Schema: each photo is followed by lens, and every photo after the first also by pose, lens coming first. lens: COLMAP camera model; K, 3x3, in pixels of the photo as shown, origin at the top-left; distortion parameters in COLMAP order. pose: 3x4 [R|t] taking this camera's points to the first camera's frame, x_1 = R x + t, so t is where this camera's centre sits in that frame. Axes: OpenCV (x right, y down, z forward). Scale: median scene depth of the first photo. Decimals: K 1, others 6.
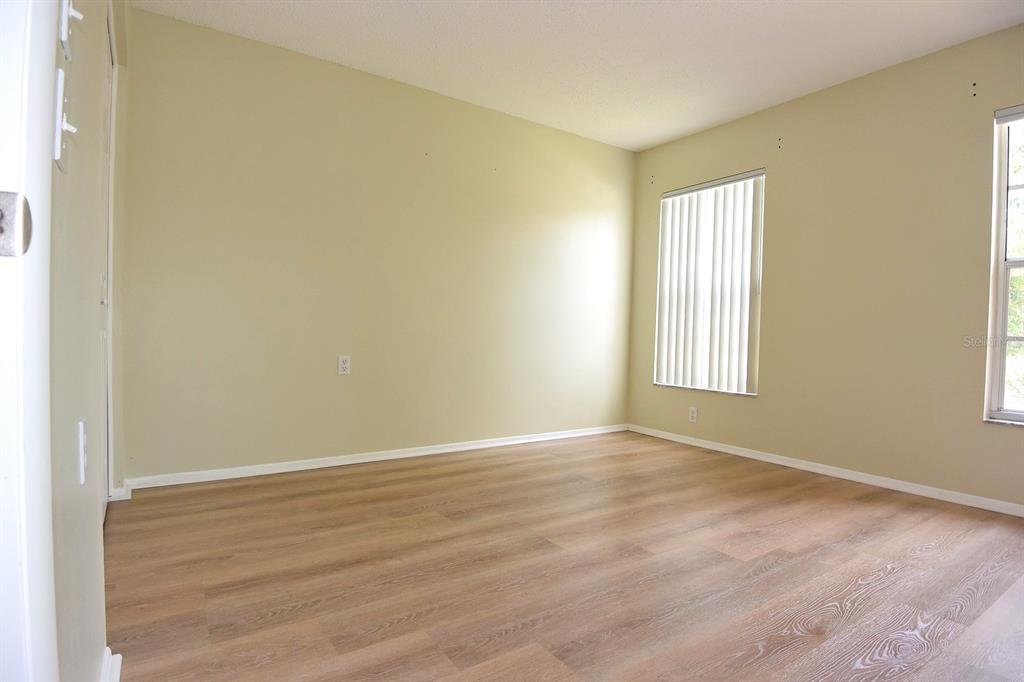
lens RADIAL K [[537.0, 0, 512.0], [0, 537.0, 341.0], [0, 0, 1]] dist [0.003075, -0.022529]
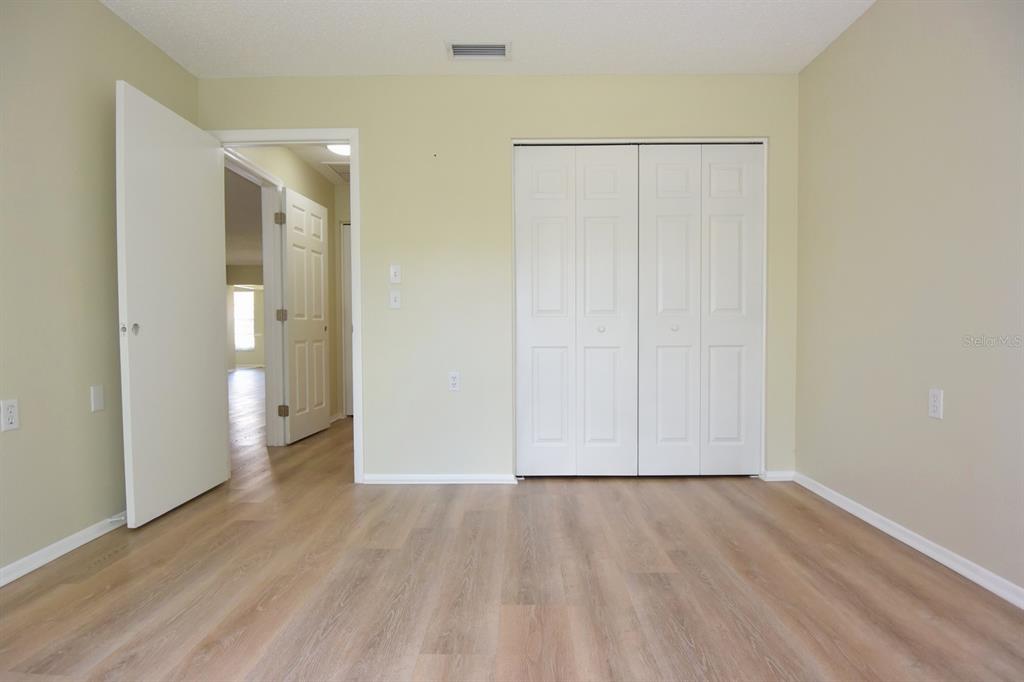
lens RADIAL K [[536.3, 0, 507.2], [0, 536.3, 348.7], [0, 0, 1]] dist [-0.002028, -0.019112]
pose [[-0.578475, 0.009865, -0.815640, 0.757699], [-0.023096, 0.999328, 0.028467, -0.038327], [0.815373, 0.035306, -0.577858, 1.443630]]
